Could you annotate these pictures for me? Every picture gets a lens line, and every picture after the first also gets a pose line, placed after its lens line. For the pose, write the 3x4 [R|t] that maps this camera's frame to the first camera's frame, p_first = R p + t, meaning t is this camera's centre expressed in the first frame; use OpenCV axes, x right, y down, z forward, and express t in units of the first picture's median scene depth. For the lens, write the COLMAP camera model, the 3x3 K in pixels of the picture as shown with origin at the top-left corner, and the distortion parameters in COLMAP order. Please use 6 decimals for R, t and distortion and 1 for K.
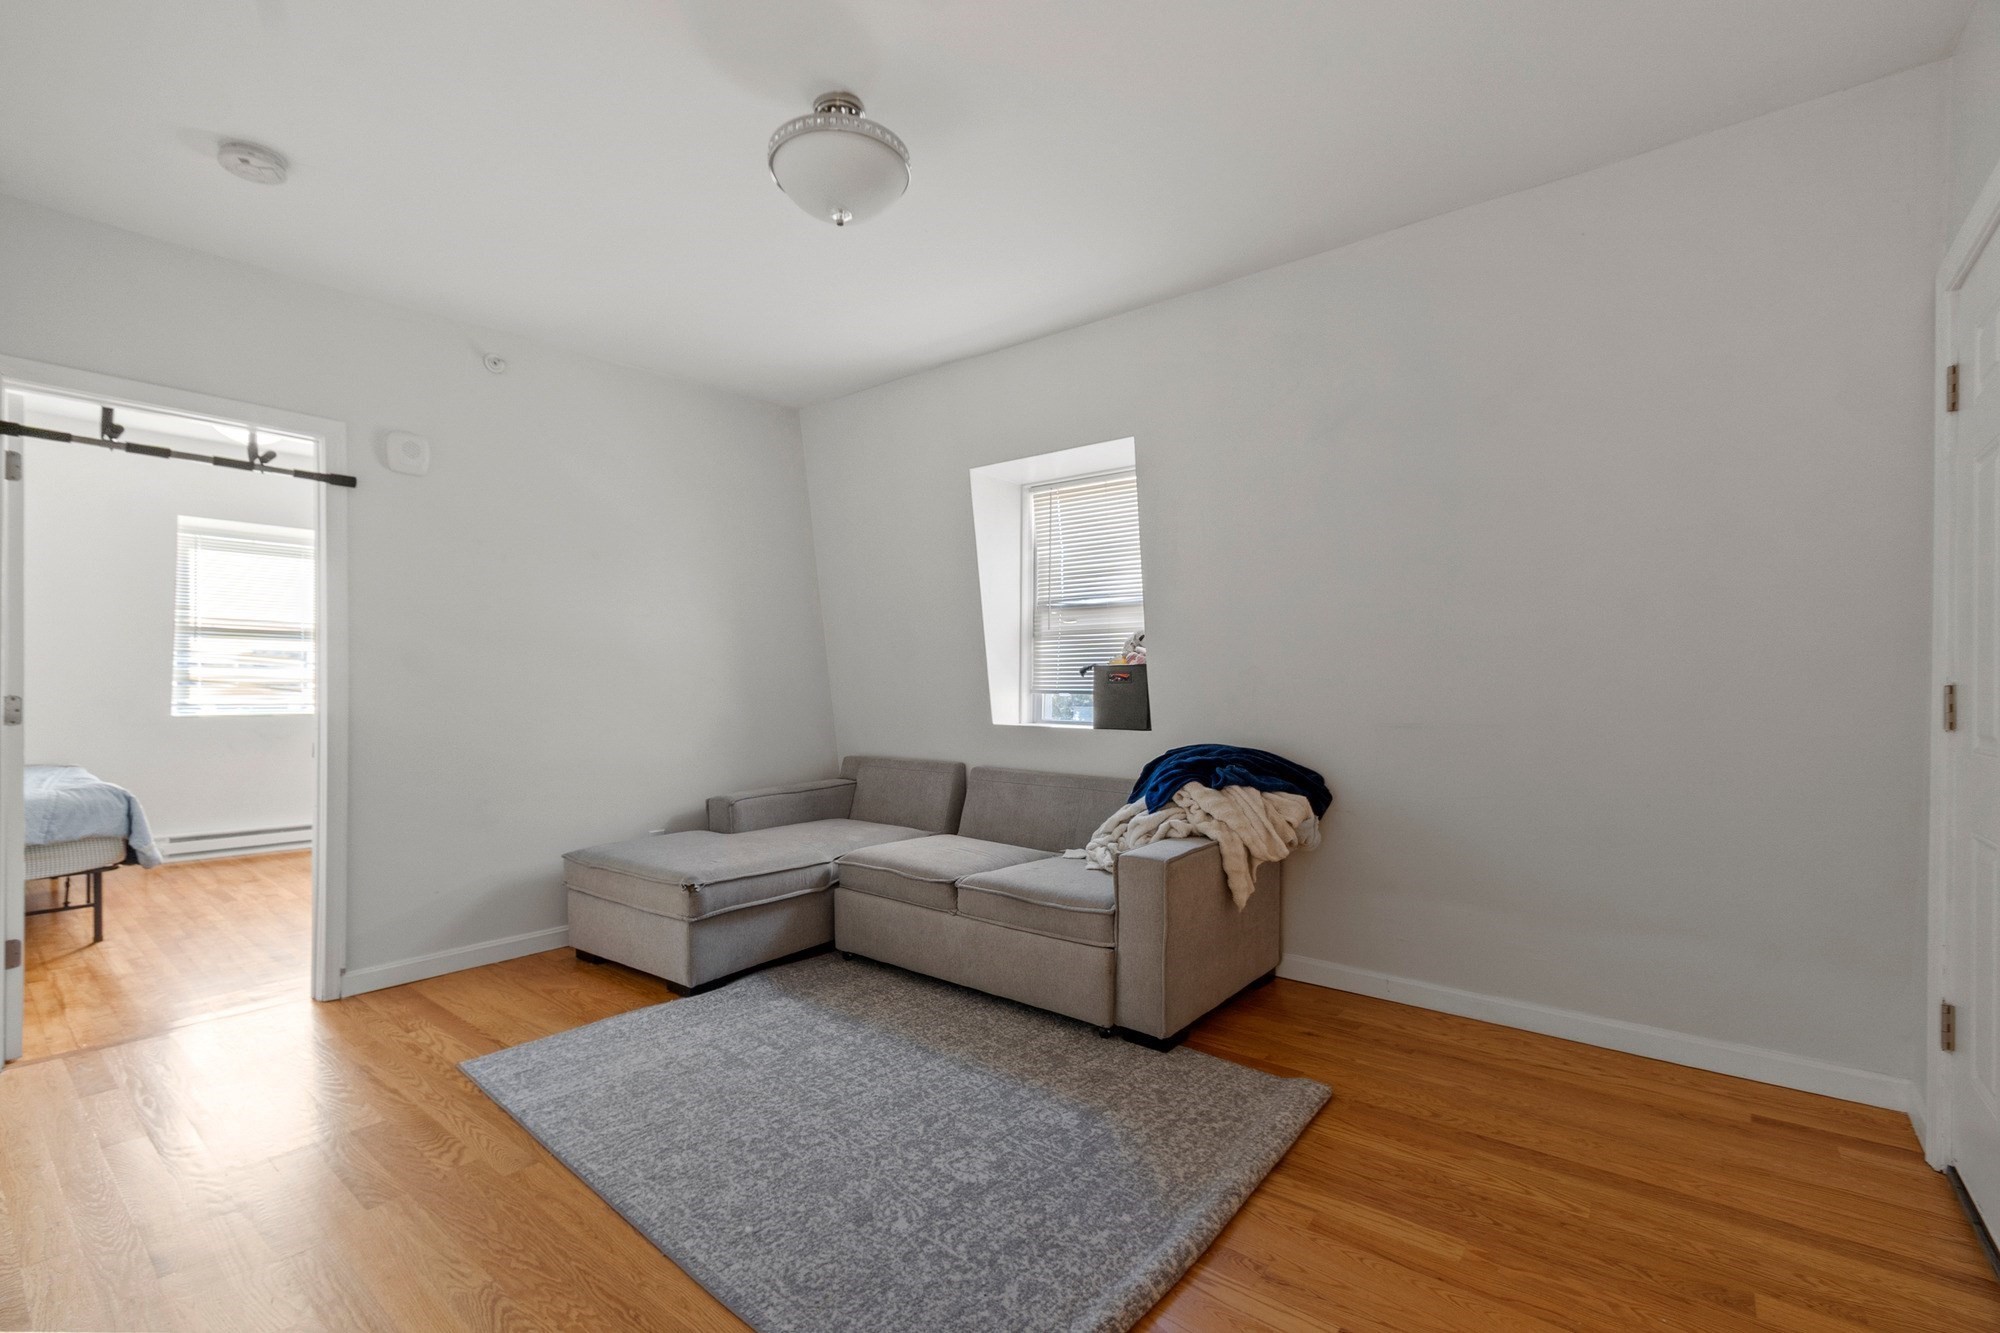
lens RADIAL K [[878.3, 0, 943.0], [0, 878.3, 687.2], [0, 0, 1]] dist [-0.002498, -0.000594]
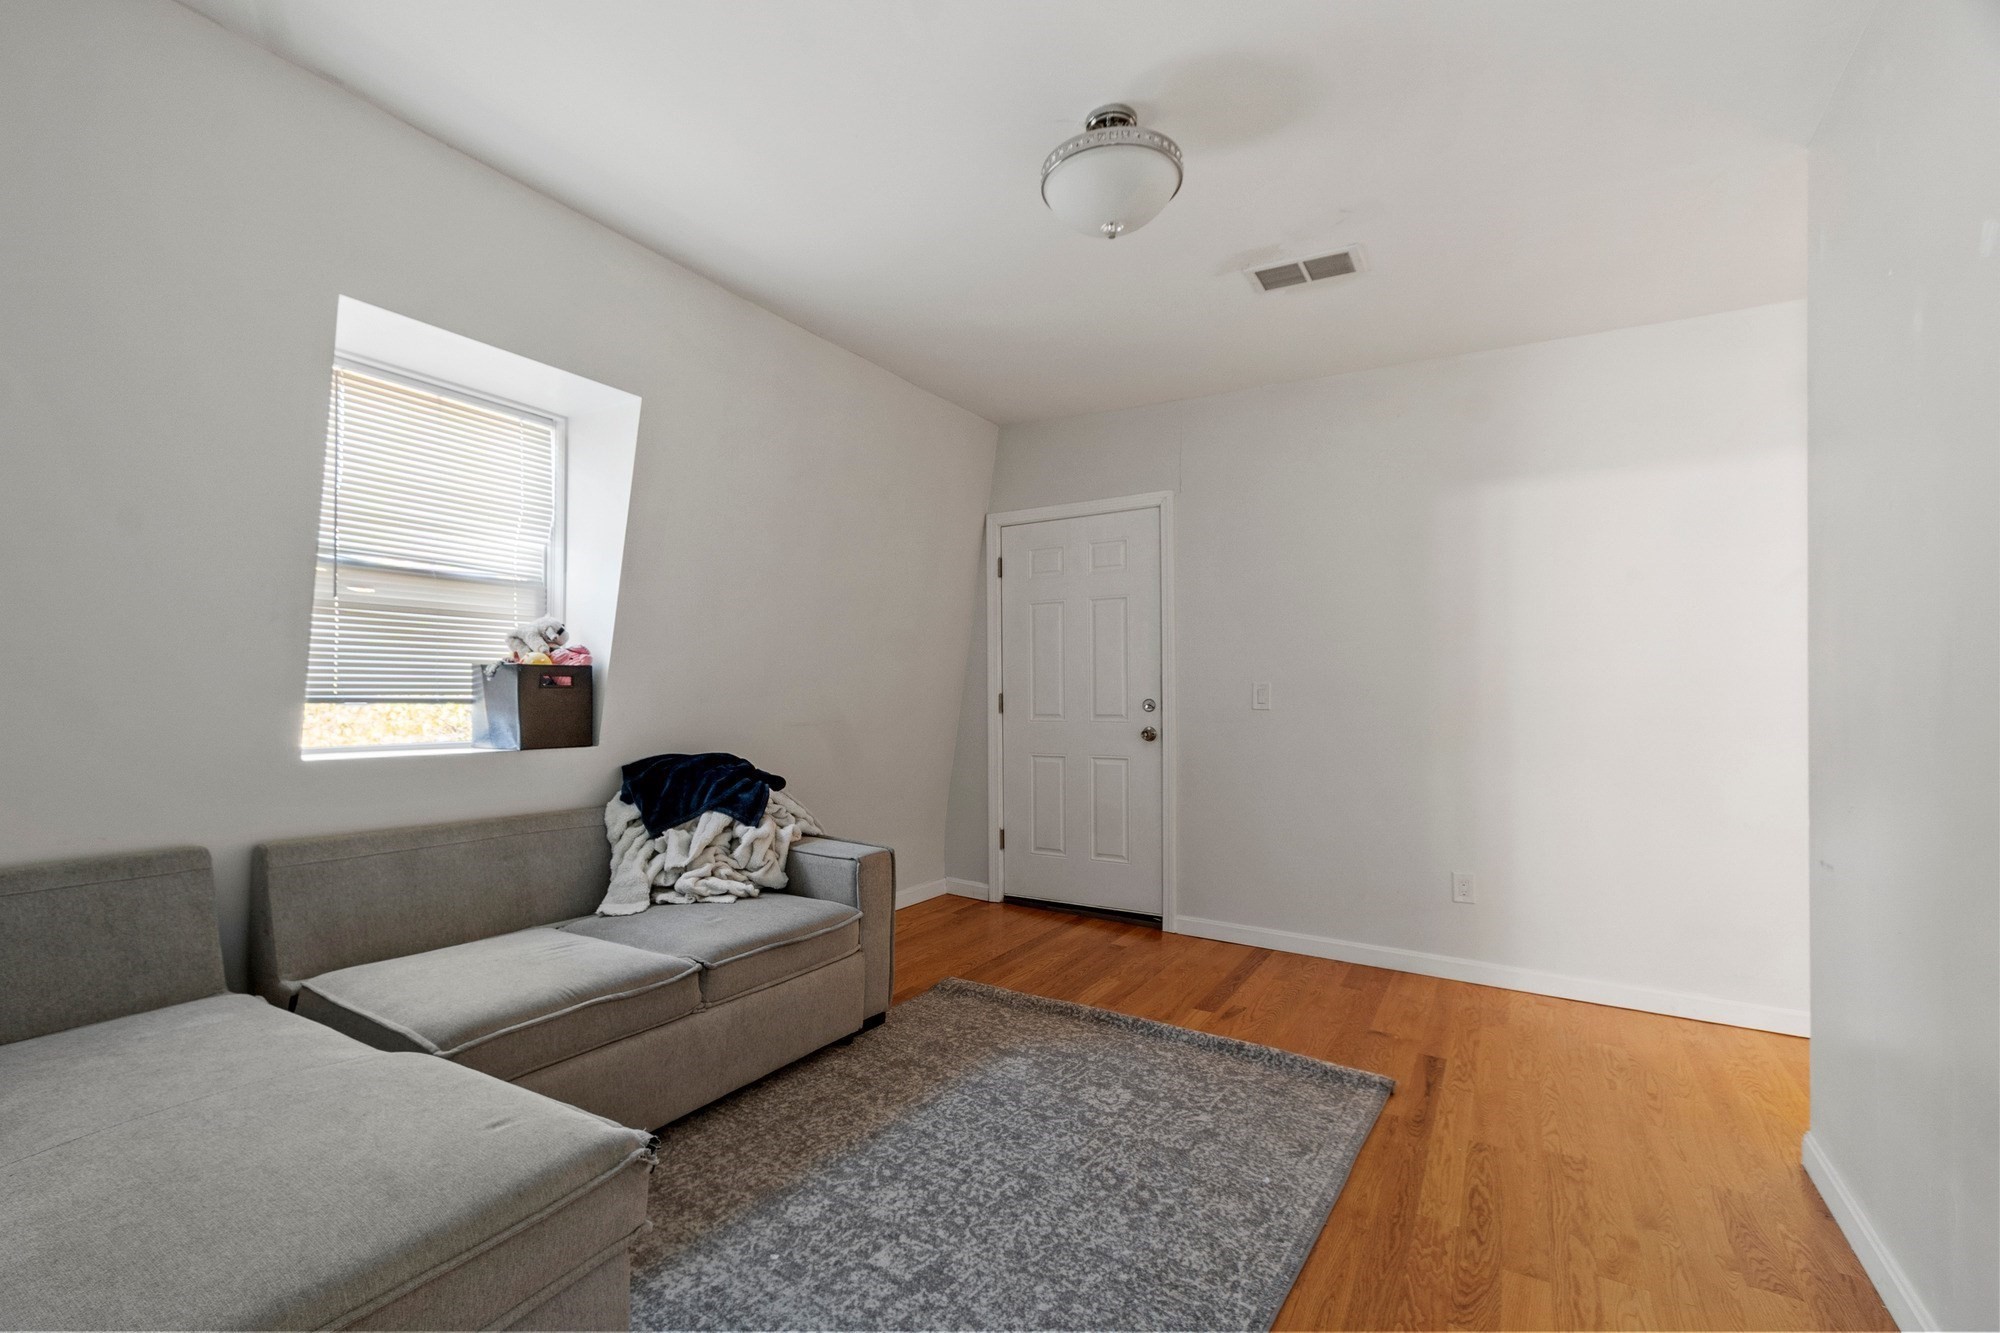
lens RADIAL K [[878.3, 0, 995.5], [0, 878.3, 678.2], [0, 0, 1]] dist [-0.002498, -0.000594]
pose [[-0.166143, 0.013068, 0.986015, -1.031502], [-0.008392, 0.999857, -0.014665, -0.007694], [-0.986066, -0.010711, -0.166010, 1.233531]]
